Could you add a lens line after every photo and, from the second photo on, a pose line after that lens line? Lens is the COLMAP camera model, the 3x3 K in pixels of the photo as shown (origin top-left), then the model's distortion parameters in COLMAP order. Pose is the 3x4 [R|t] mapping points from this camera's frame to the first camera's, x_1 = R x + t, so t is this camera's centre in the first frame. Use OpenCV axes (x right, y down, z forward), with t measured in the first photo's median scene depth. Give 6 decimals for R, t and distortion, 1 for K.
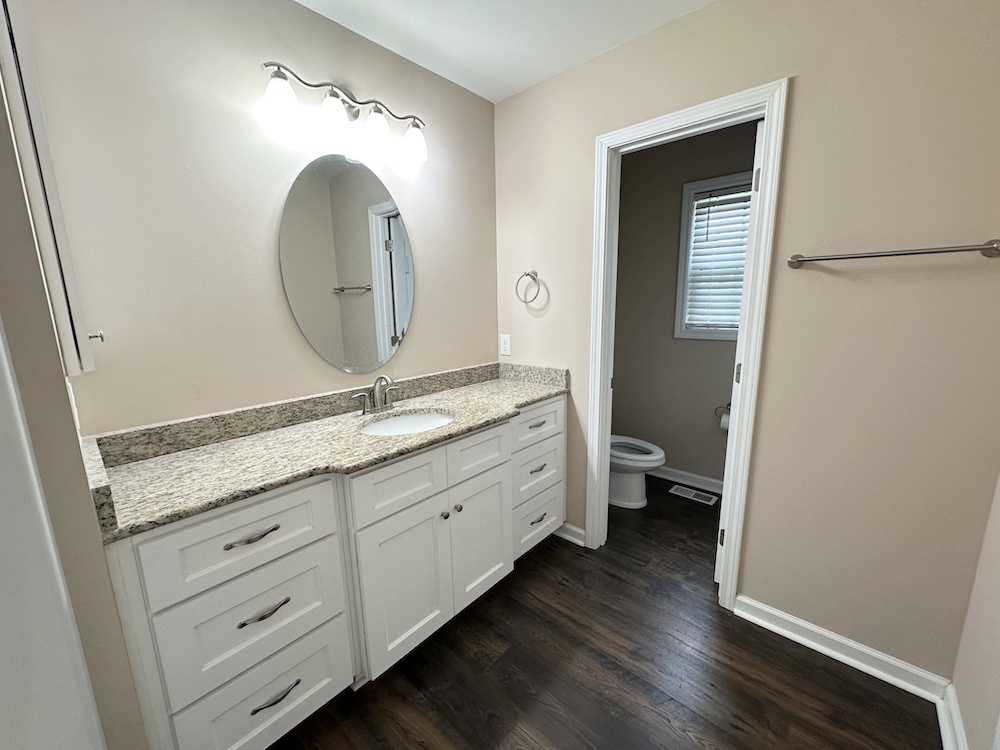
lens RADIAL K [[398.6, 0, 502.8], [0, 398.6, 369.0], [0, 0, 1]] dist [-0.006675, 0.000687]
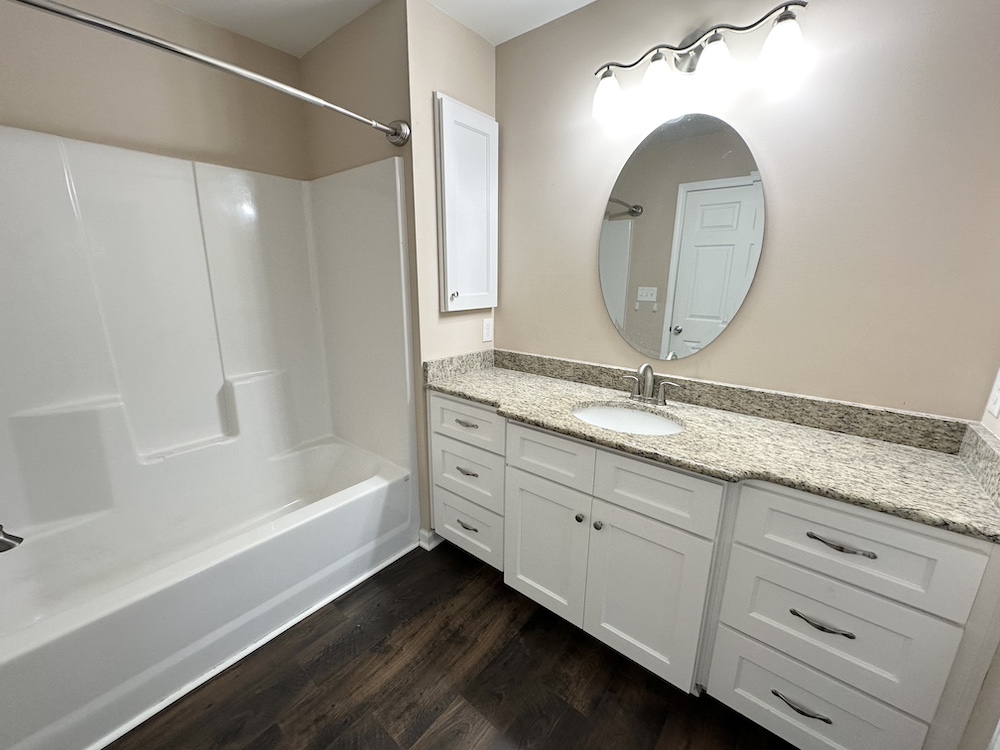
lens RADIAL K [[398.6, 0, 500.1], [0, 398.6, 373.7], [0, 0, 1]] dist [-0.006675, 0.000687]
pose [[0.041364, 0.253824, -0.966366, 0.644849], [-0.178031, 0.953588, 0.242848, -0.140028], [0.983155, 0.161998, 0.084633, 0.677444]]
